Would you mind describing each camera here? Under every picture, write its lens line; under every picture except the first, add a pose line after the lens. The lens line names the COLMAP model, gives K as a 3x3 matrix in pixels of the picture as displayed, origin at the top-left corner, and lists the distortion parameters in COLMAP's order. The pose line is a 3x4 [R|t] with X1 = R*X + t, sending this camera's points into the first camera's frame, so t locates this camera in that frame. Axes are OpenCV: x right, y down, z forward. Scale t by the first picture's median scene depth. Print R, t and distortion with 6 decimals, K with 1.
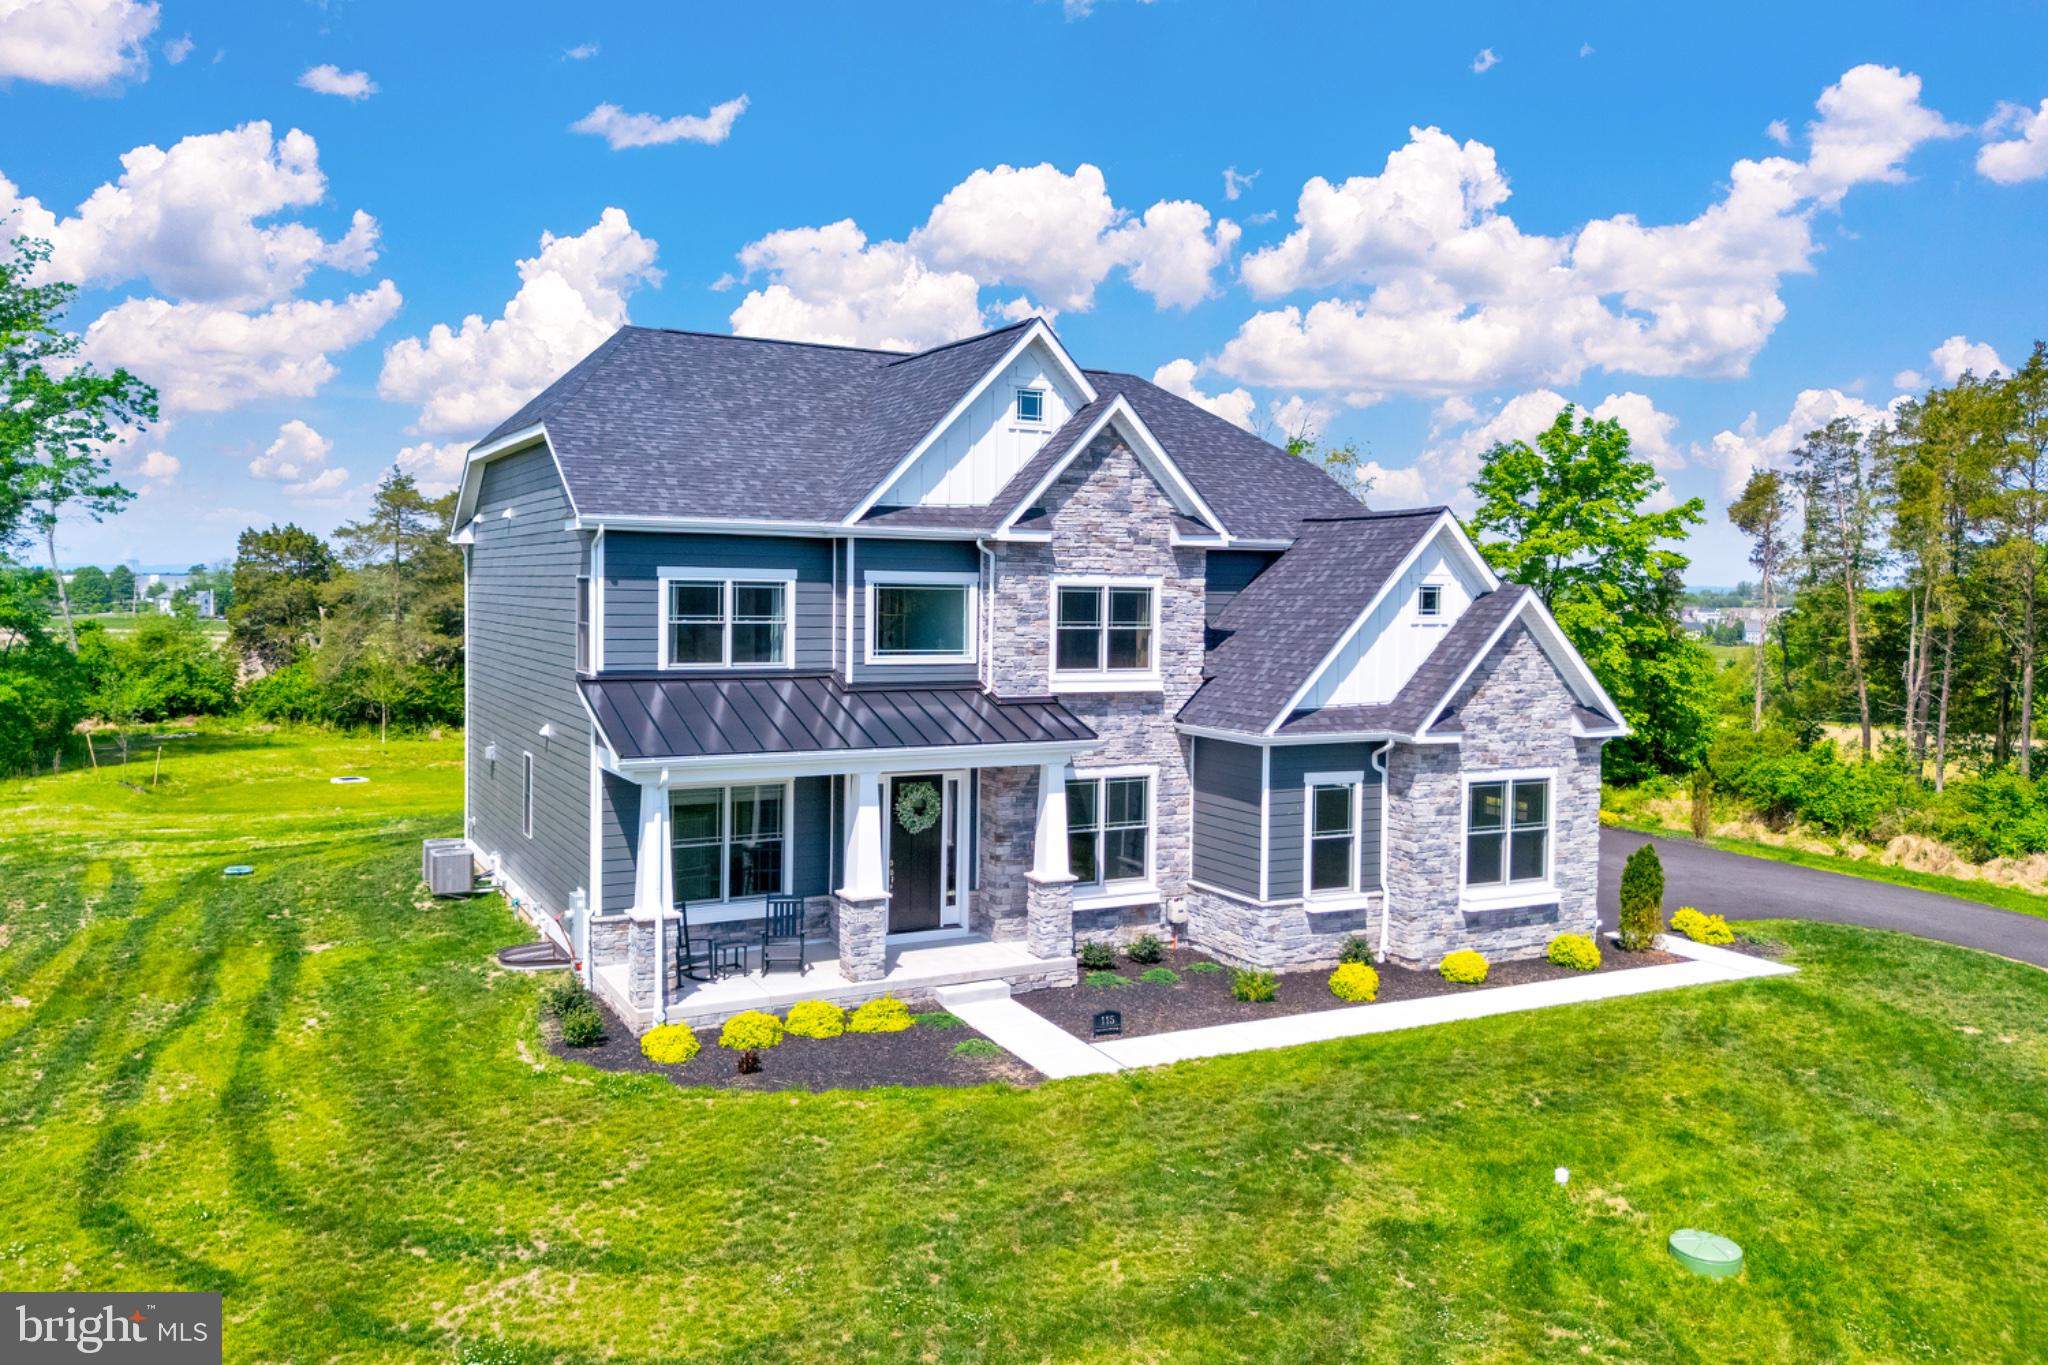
lens RADIAL K [[1532.8, 0, 1023.4], [0, 1532.8, 662.7], [0, 0, 1]] dist [0.085366, -0.113947]
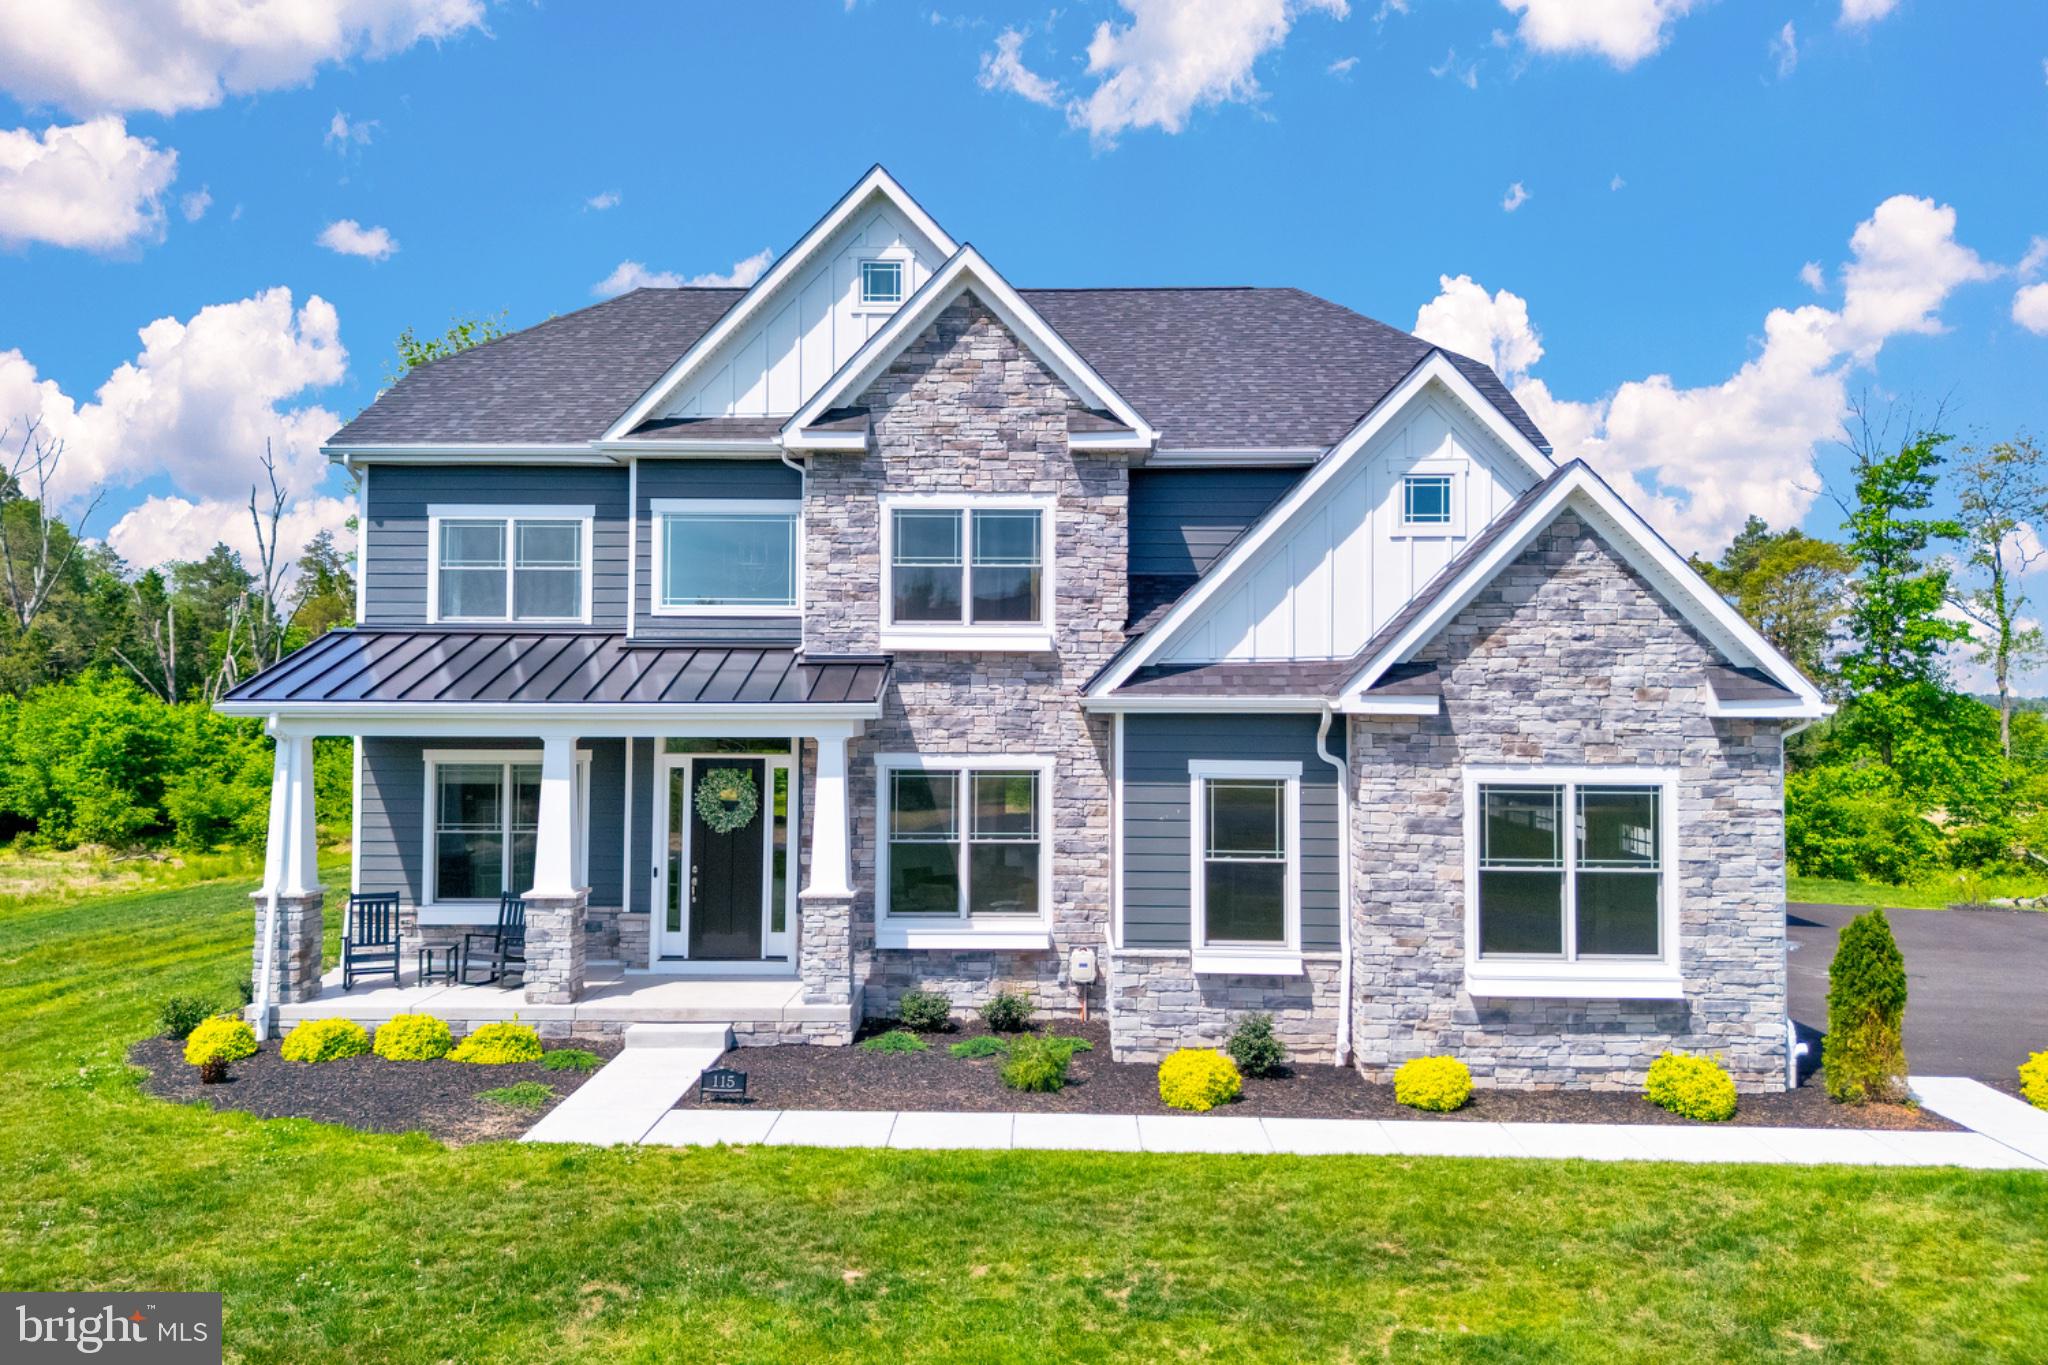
lens RADIAL K [[1534.8, 0, 1024.6], [0, 1534.8, 662.3], [0, 0, 1]] dist [0.045644, -0.042003]
pose [[0.871423, -0.023737, -0.489958, 0.441382], [-0.015982, 0.996924, -0.076723, 0.080716], [0.490272, 0.074689, 0.868363, 0.379653]]
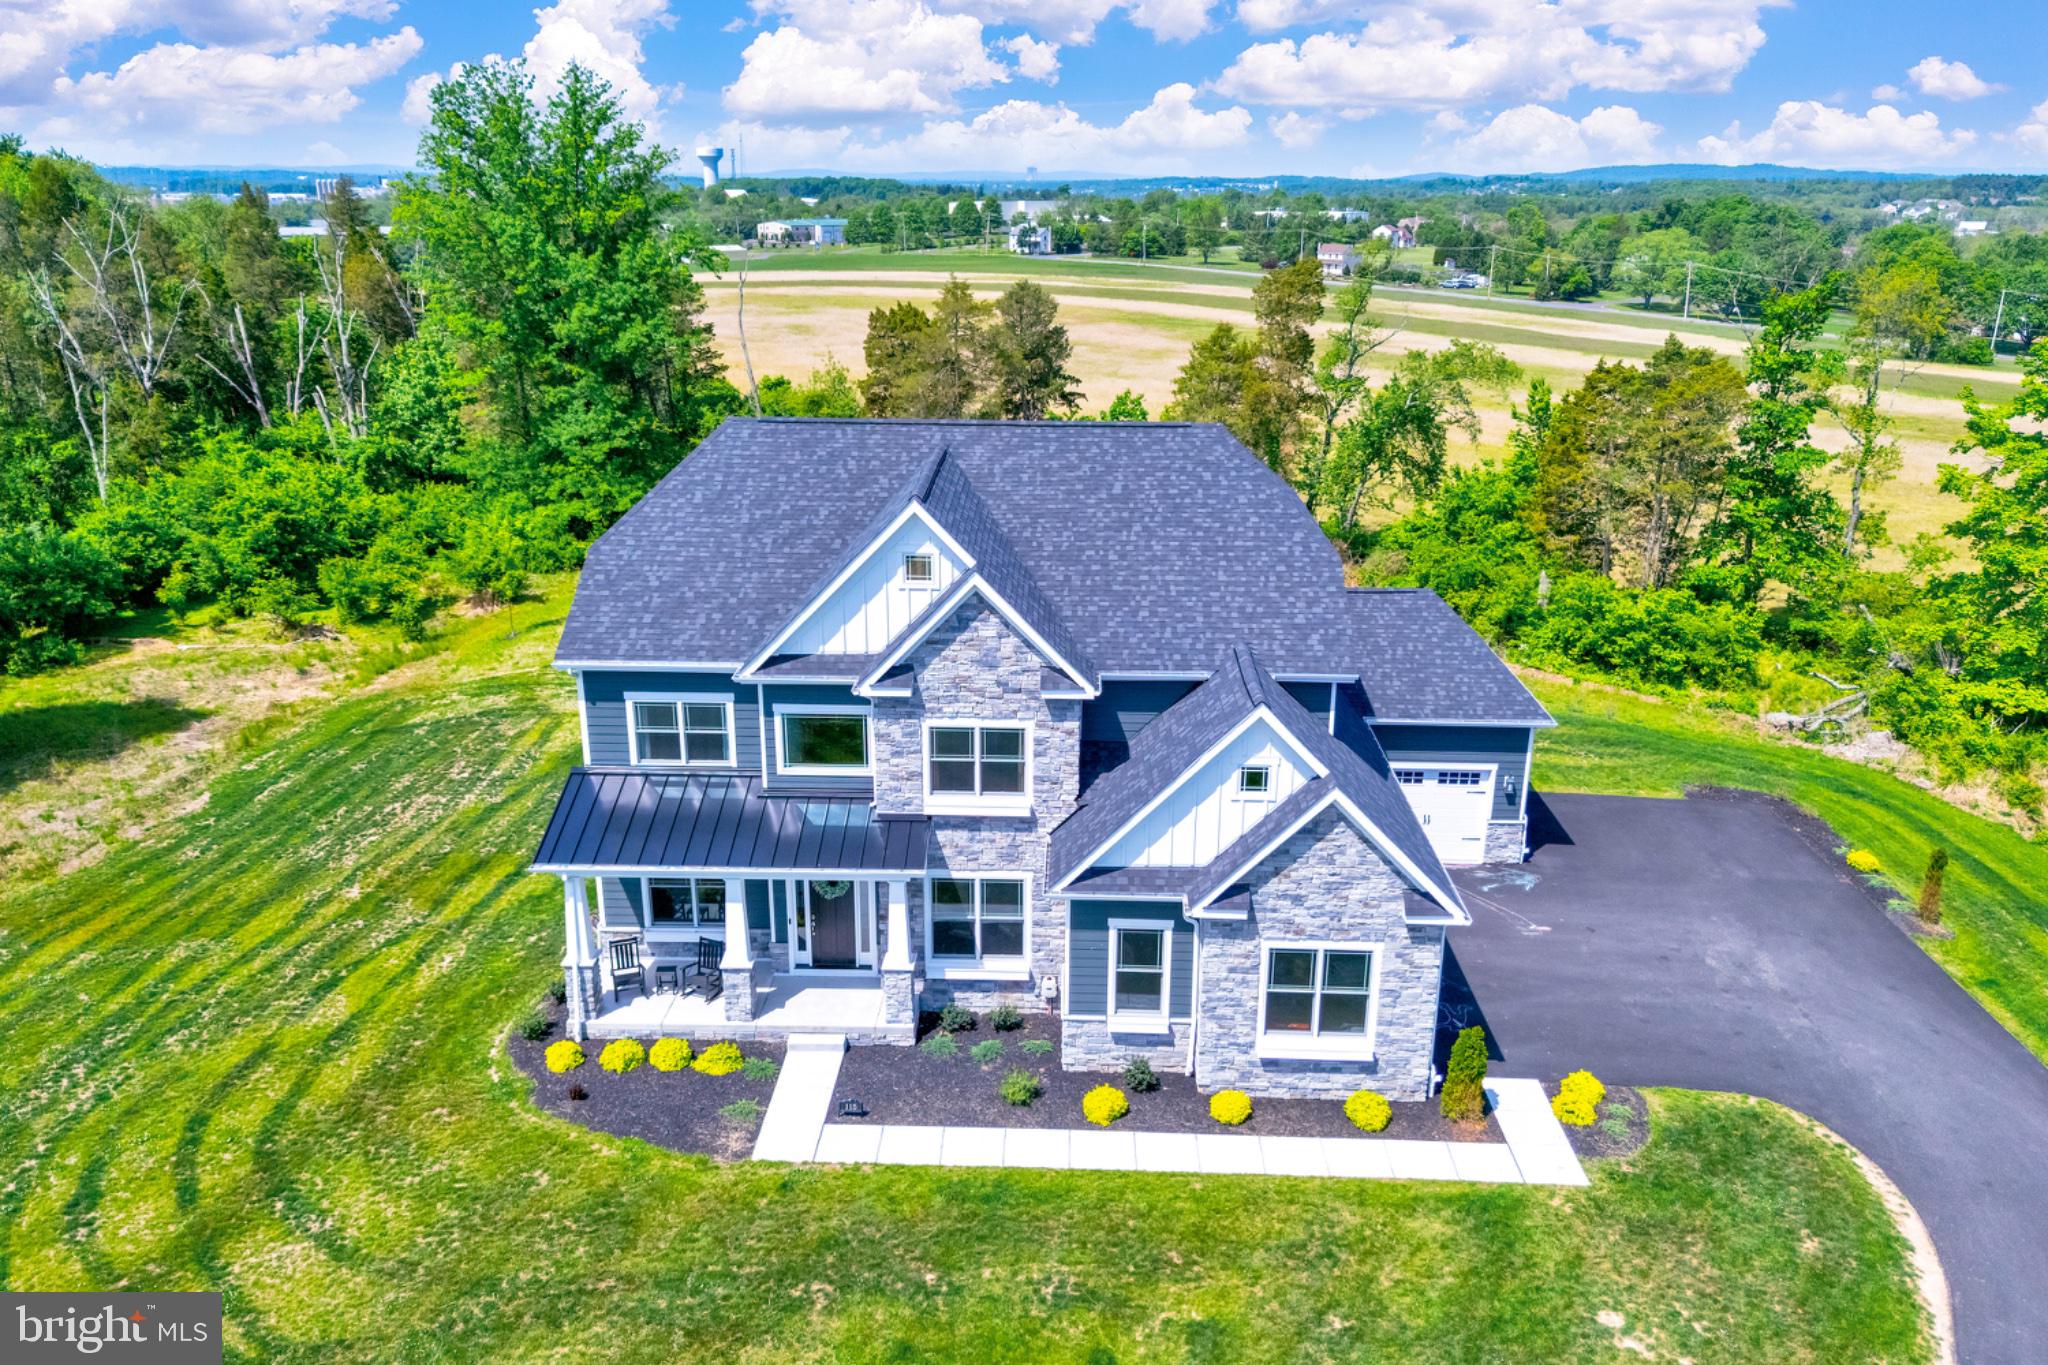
lens RADIAL K [[1532.7, 0, 1028.4], [0, 1532.7, 725.4], [0, 0, 1]] dist [0.058802, -0.064963]
pose [[0.867518, 0.155624, -0.472434, 0.638825], [-0.016587, 0.958319, 0.285220, -0.384696], [0.497129, -0.239597, 0.833940, 0.053705]]
